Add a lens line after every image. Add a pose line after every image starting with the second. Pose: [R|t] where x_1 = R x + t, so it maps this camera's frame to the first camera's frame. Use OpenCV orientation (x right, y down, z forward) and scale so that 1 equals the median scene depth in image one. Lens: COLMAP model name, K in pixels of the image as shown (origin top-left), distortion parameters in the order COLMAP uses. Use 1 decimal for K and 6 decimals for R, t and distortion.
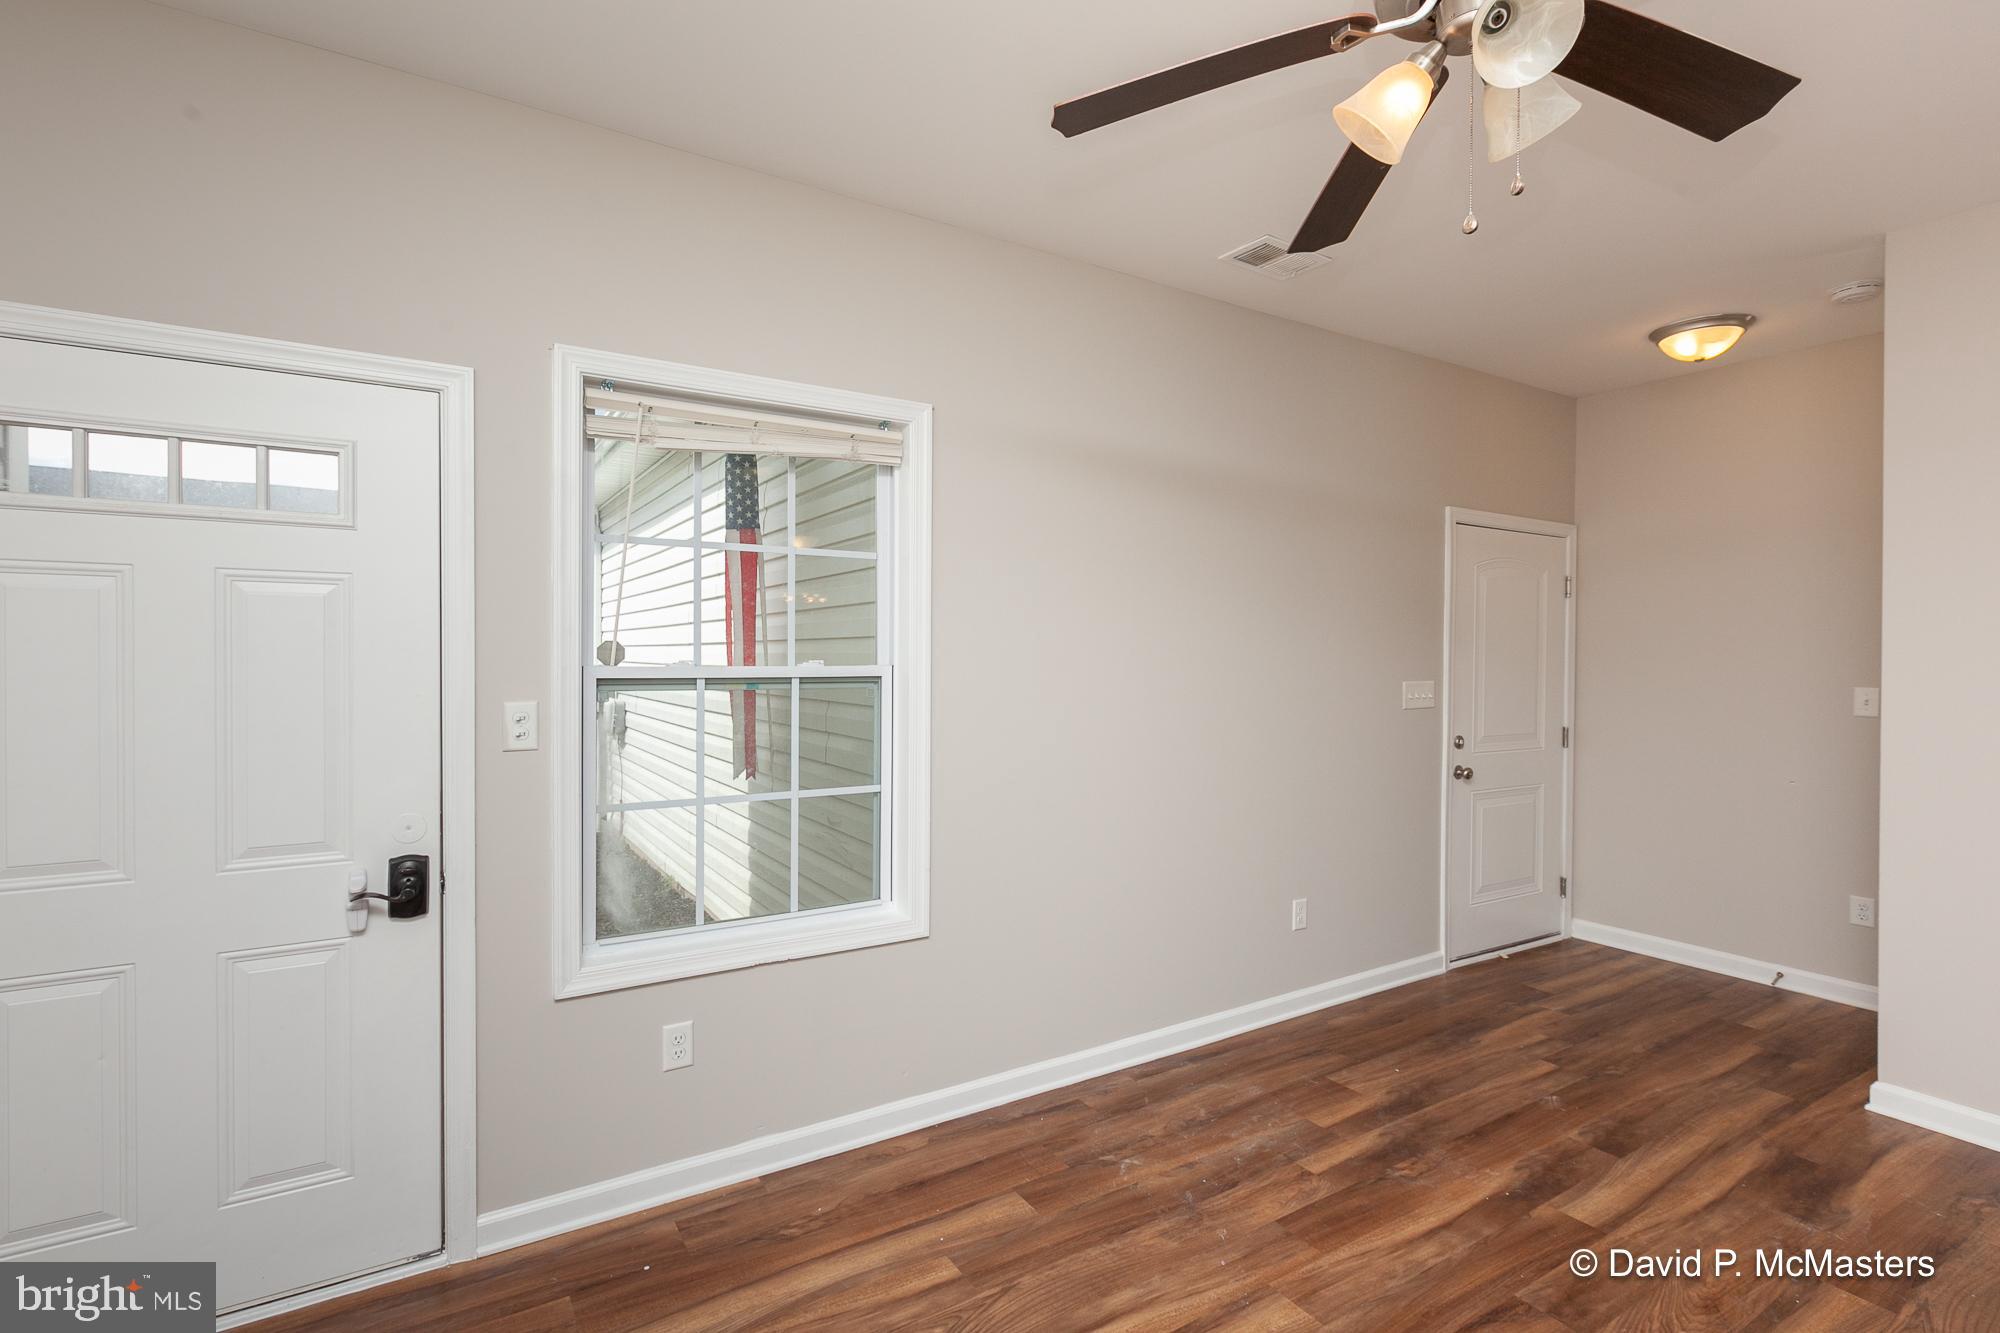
lens RADIAL K [[896.9, 0, 958.0], [0, 896.9, 661.7], [0, 0, 1]] dist [0.005245, -0.001917]
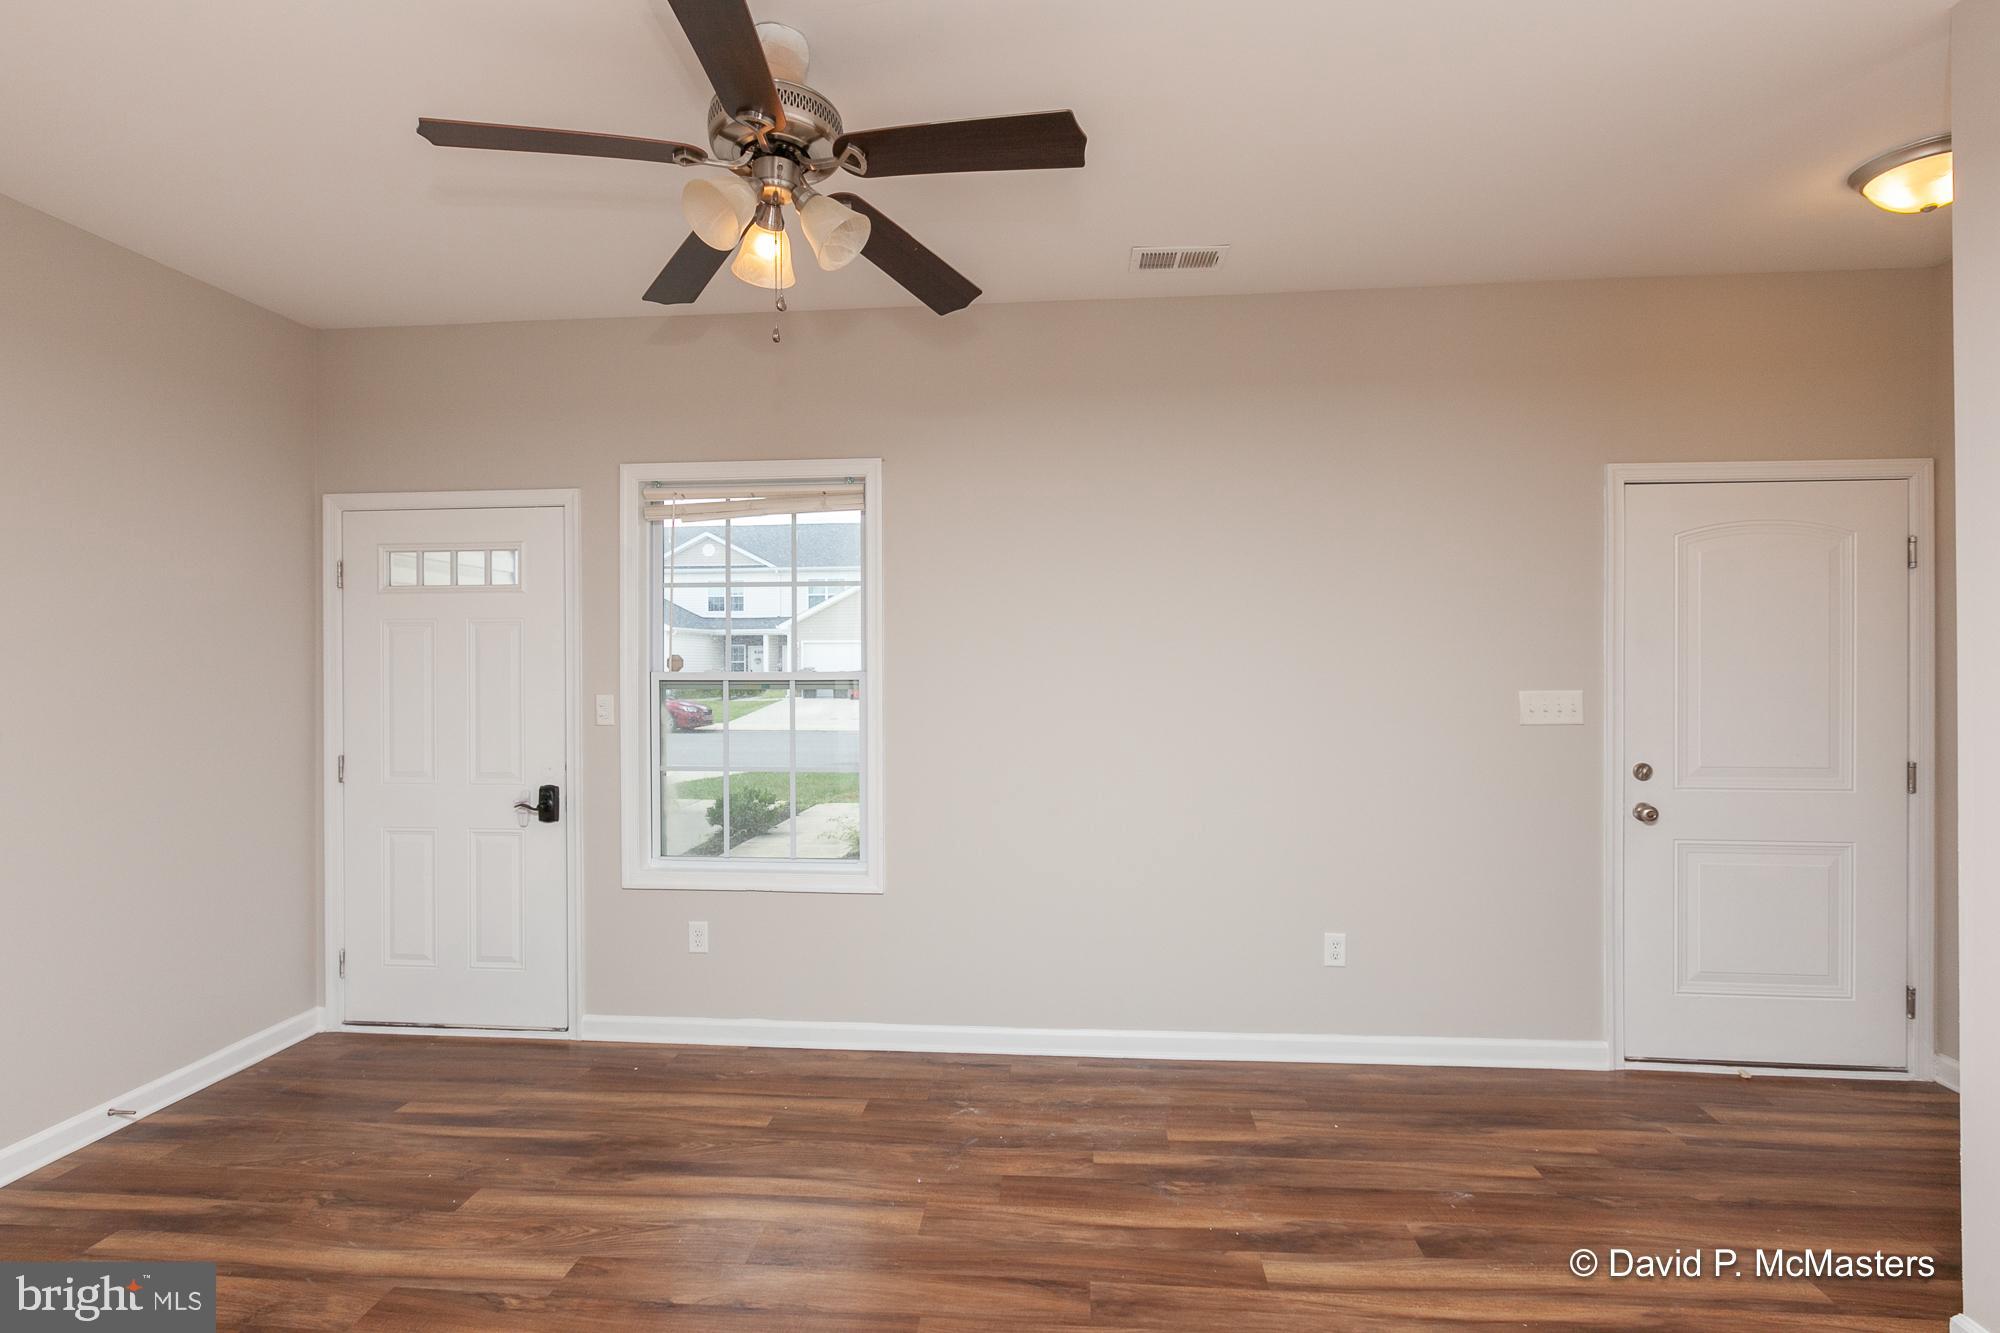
lens RADIAL K [[990.7, 0, 1019.7], [0, 990.7, 653.5], [0, 0, 1]] dist [-0.002431, 0.000527]
pose [[0.804998, -0.012381, -0.593149, 0.898765], [0.003909, 0.999871, -0.015566, 0.001691], [0.593265, 0.010212, 0.804942, 0.023973]]
